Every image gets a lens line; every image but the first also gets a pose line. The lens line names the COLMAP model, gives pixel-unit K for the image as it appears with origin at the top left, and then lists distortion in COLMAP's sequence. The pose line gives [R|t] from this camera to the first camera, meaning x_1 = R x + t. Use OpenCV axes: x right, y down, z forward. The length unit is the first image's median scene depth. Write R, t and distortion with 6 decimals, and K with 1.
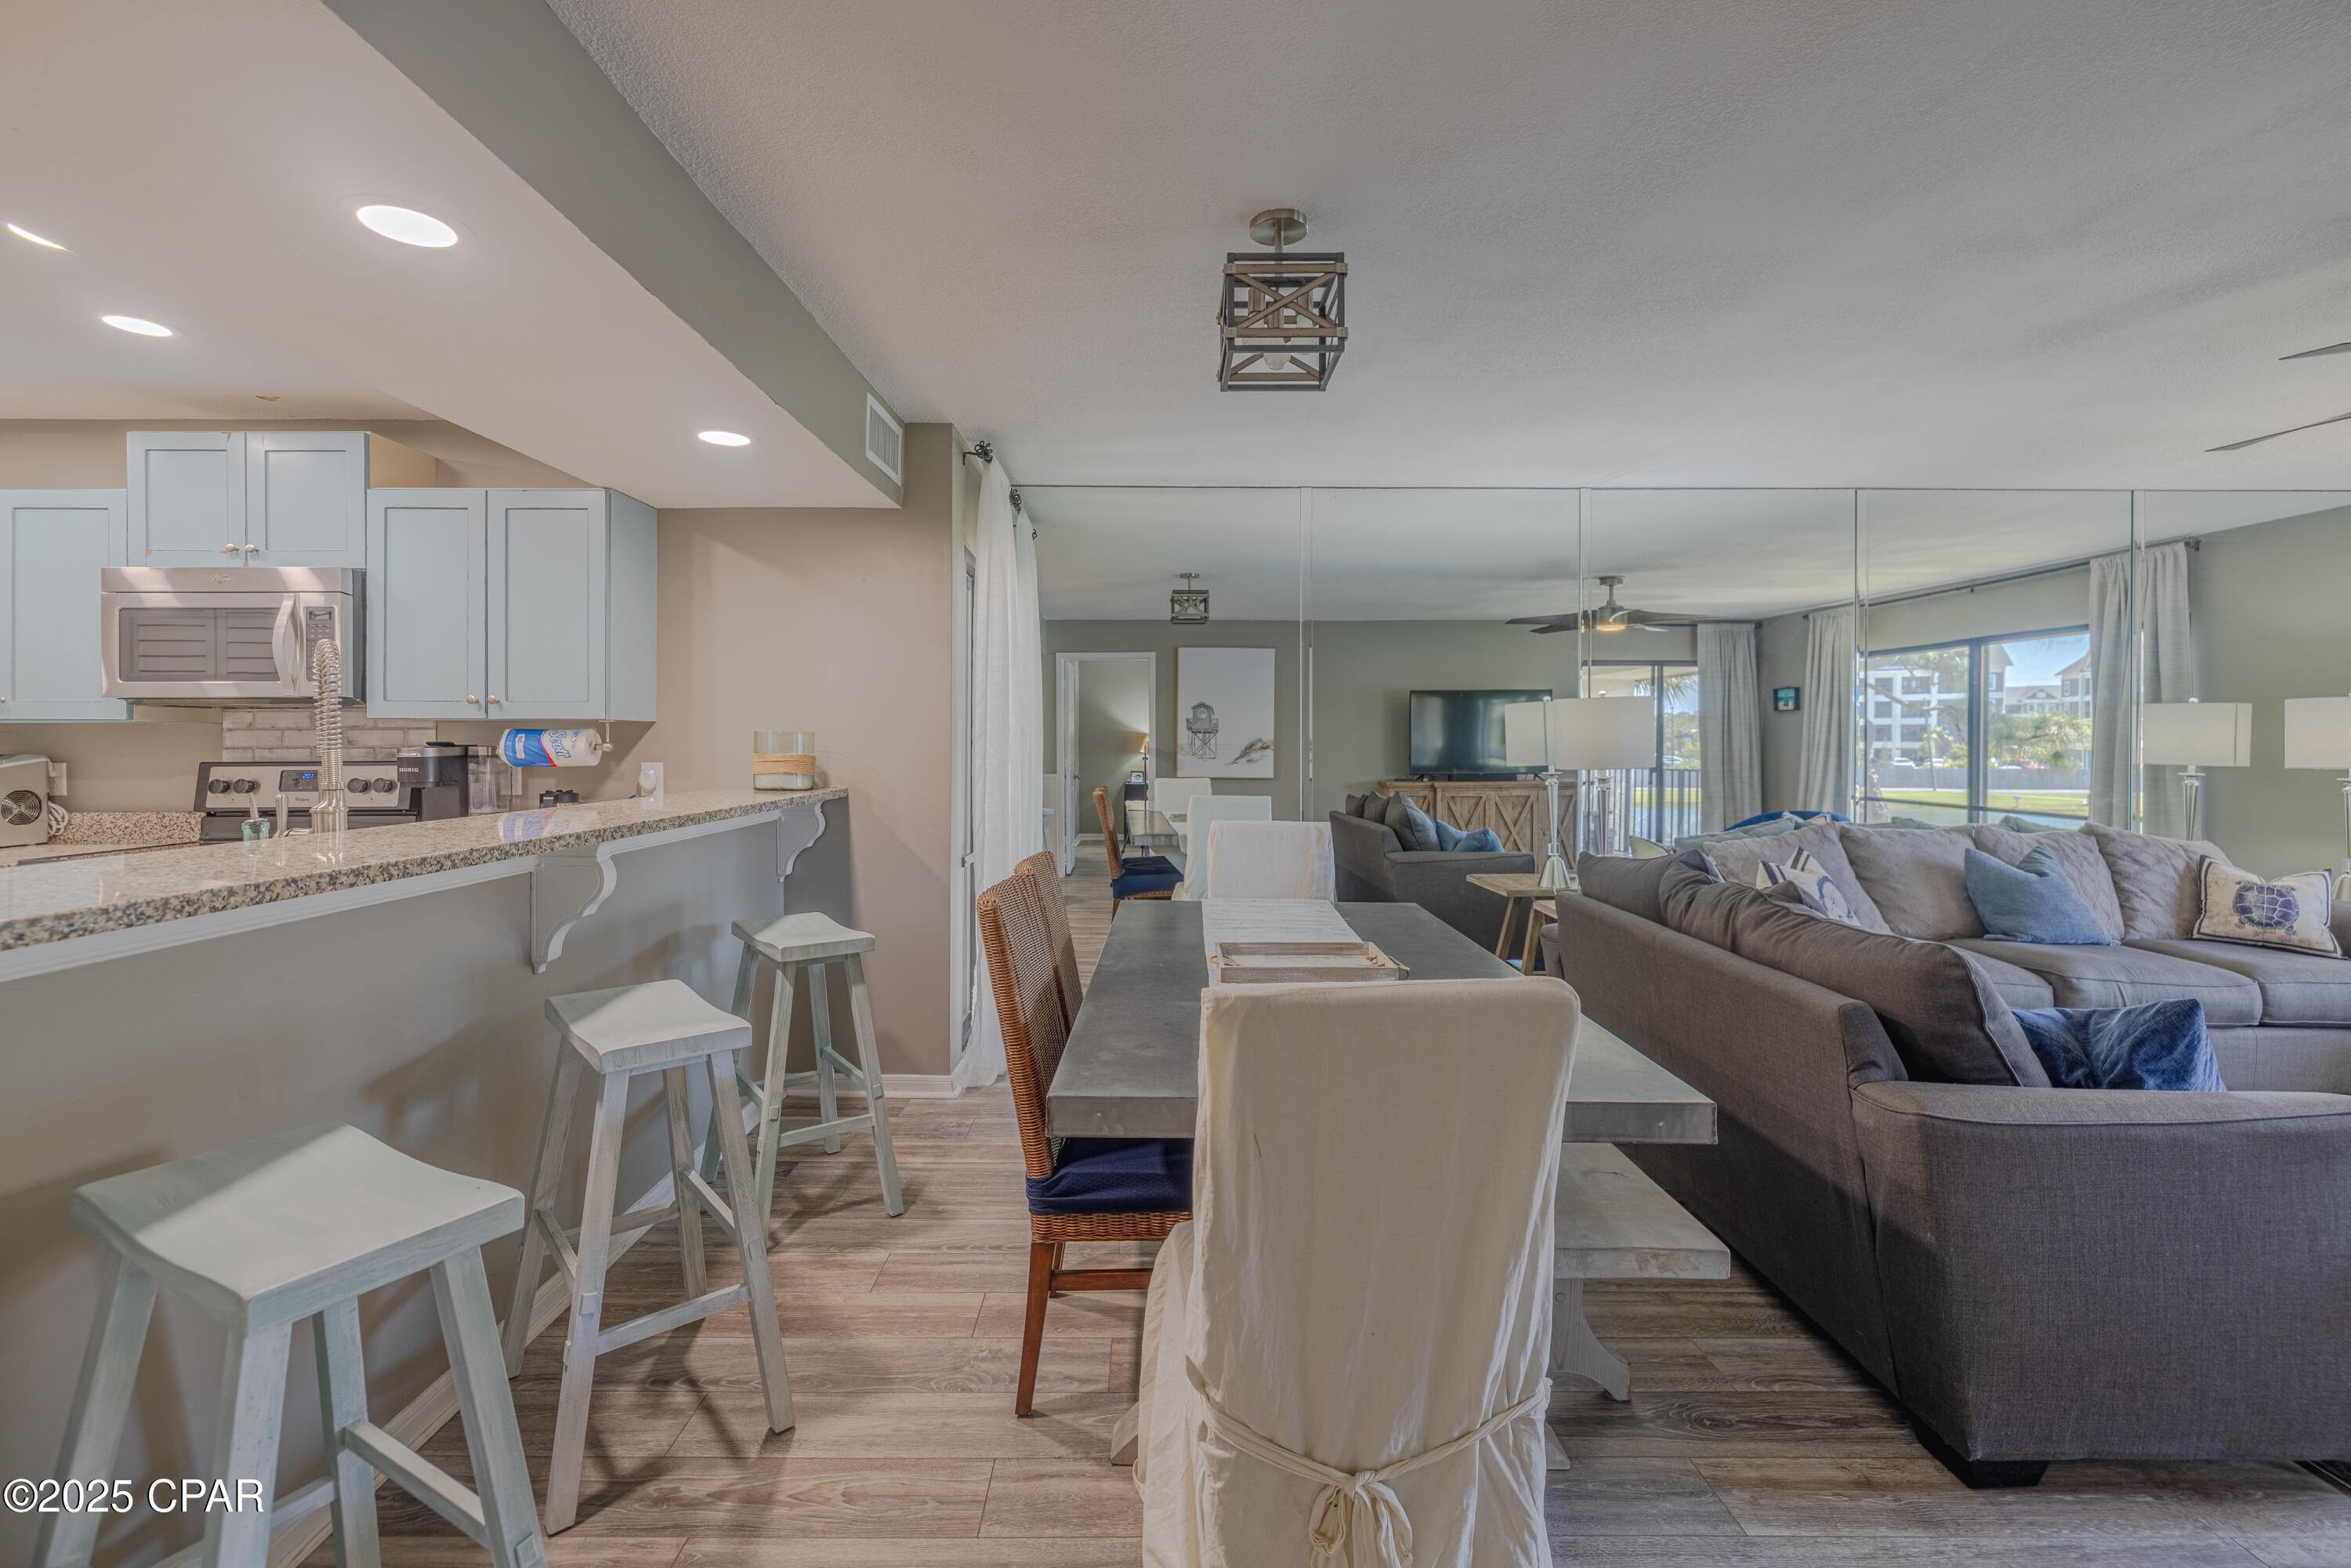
lens RADIAL K [[995.4, 0, 1161.8], [0, 995.4, 748.2], [0, 0, 1]] dist [0.002802, 0.000280]
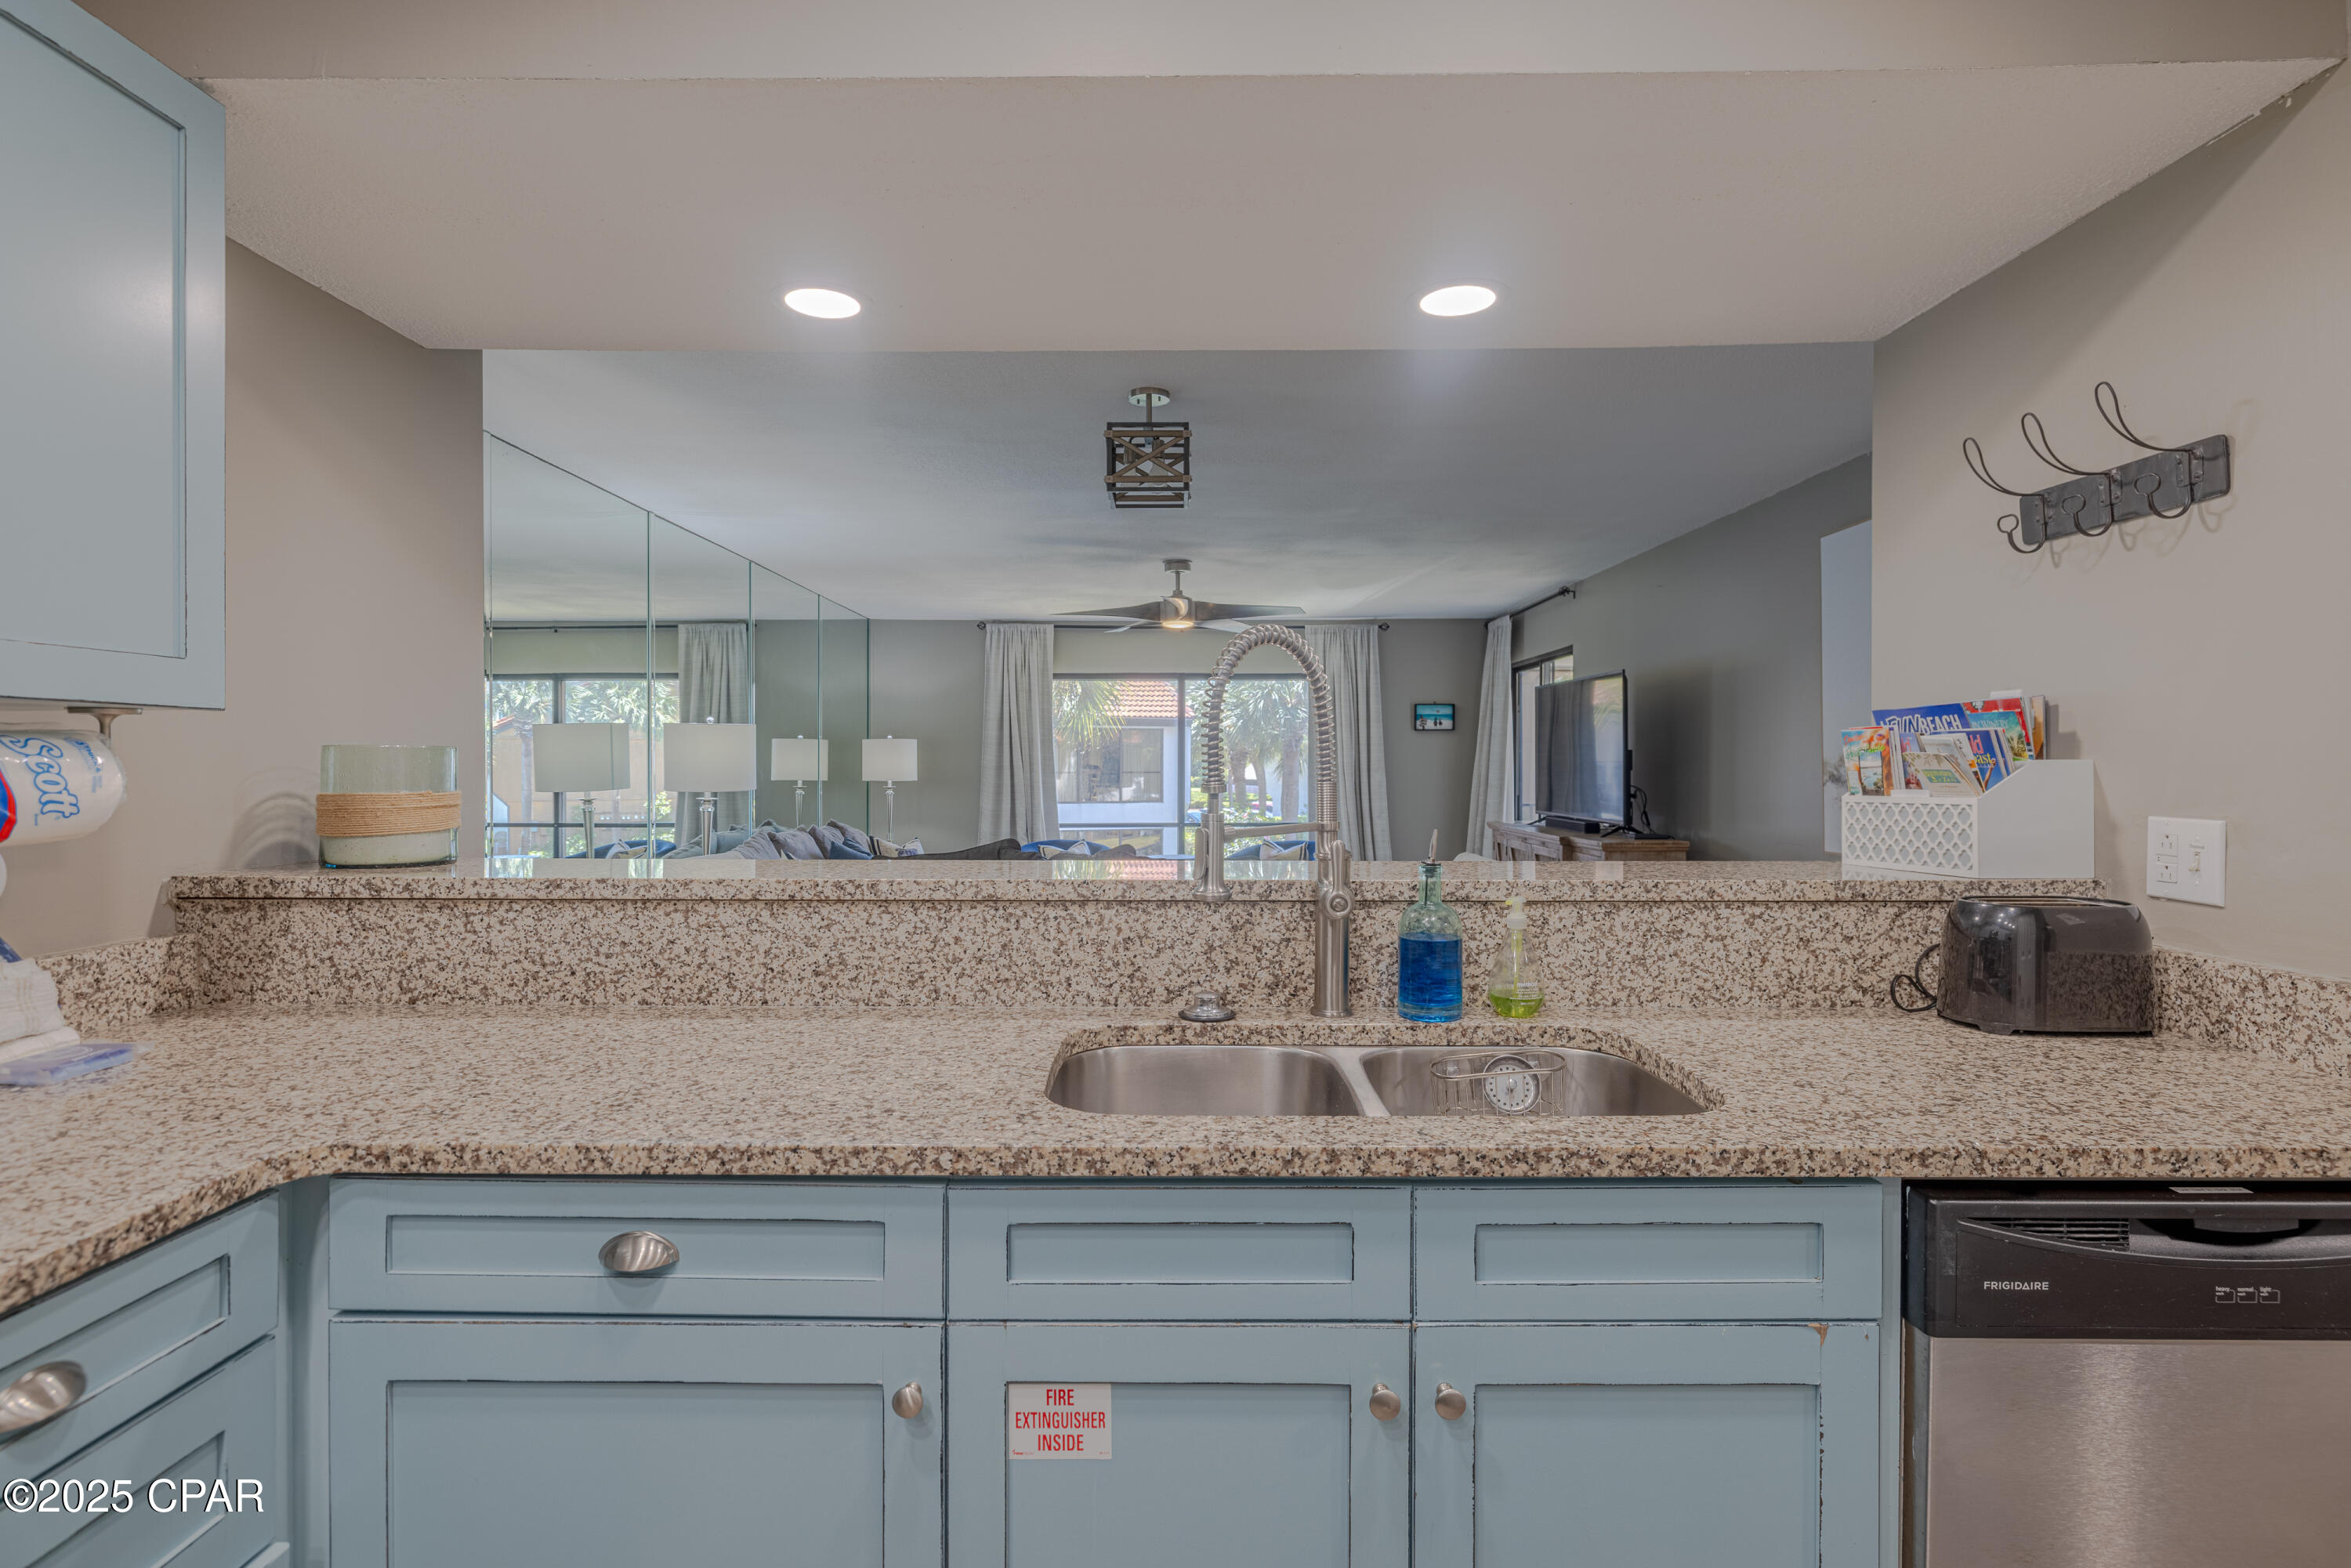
lens RADIAL K [[1146.2, 0, 1165.0], [0, 1146.2, 771.7], [0, 0, 1]] dist [0.000040, -0.000013]
pose [[0.014332, -0.006306, 0.999877, -0.920805], [0.006069, 0.999962, 0.006220, -0.005438], [-0.999879, 0.005979, 0.014370, 0.588942]]
